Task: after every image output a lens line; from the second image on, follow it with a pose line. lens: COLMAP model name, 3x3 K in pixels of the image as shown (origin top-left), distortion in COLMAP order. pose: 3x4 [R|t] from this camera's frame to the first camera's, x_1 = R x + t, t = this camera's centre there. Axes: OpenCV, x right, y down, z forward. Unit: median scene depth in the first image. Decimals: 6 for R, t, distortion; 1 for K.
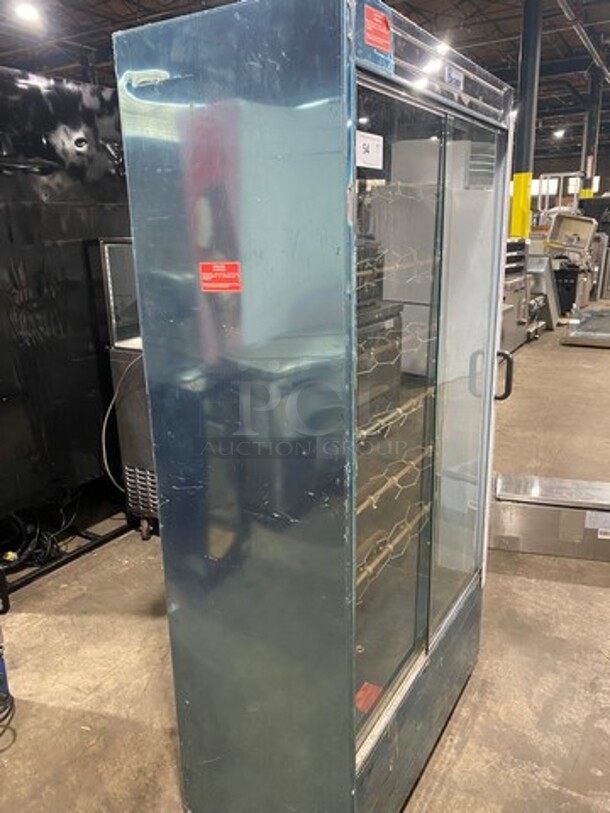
lens RADIAL K [[631.9, 0, 307.1], [0, 631.9, 406.0], [0, 0, 1]] dist [0.010702, 0.002062]
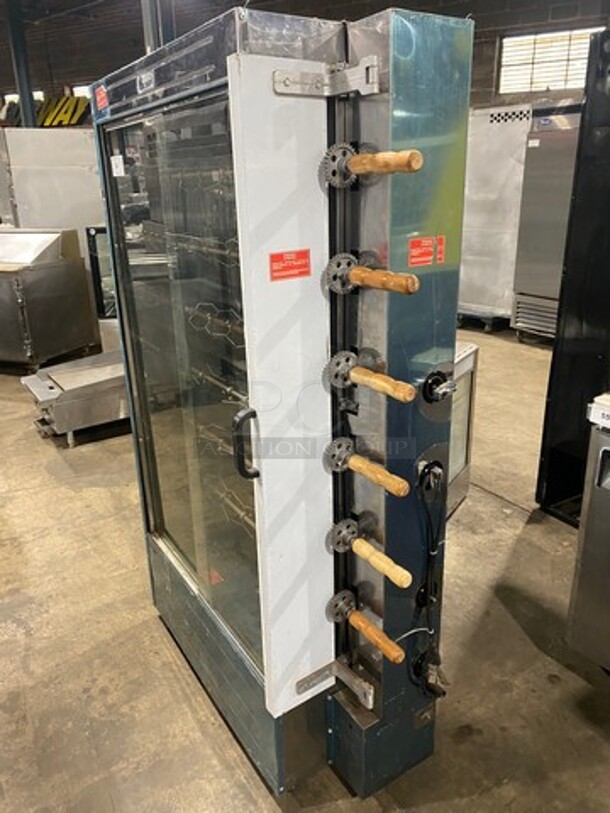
lens RADIAL K [[610.4, 0, 308.1], [0, 610.4, 397.0], [0, 0, 1]] dist [0.006909, 0.006167]
pose [[-0.438812, 0.322662, -0.838650, 0.825046], [-0.223819, 0.864644, 0.449773, -0.409152], [0.870258, 0.385072, -0.307198, 1.245584]]
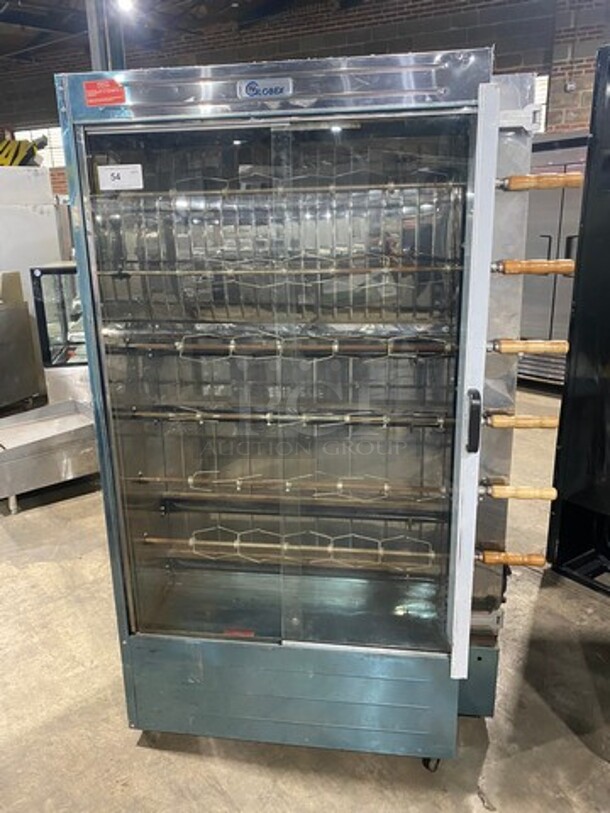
lens RADIAL K [[631.9, 0, 307.1], [0, 631.9, 406.0], [0, 0, 1]] dist [0.010702, 0.002062]
pose [[-0.374856, 0.281606, -0.883279, 0.717864], [-0.229007, 0.895098, 0.382563, -0.343168], [0.898353, 0.345683, -0.271043, 1.134859]]
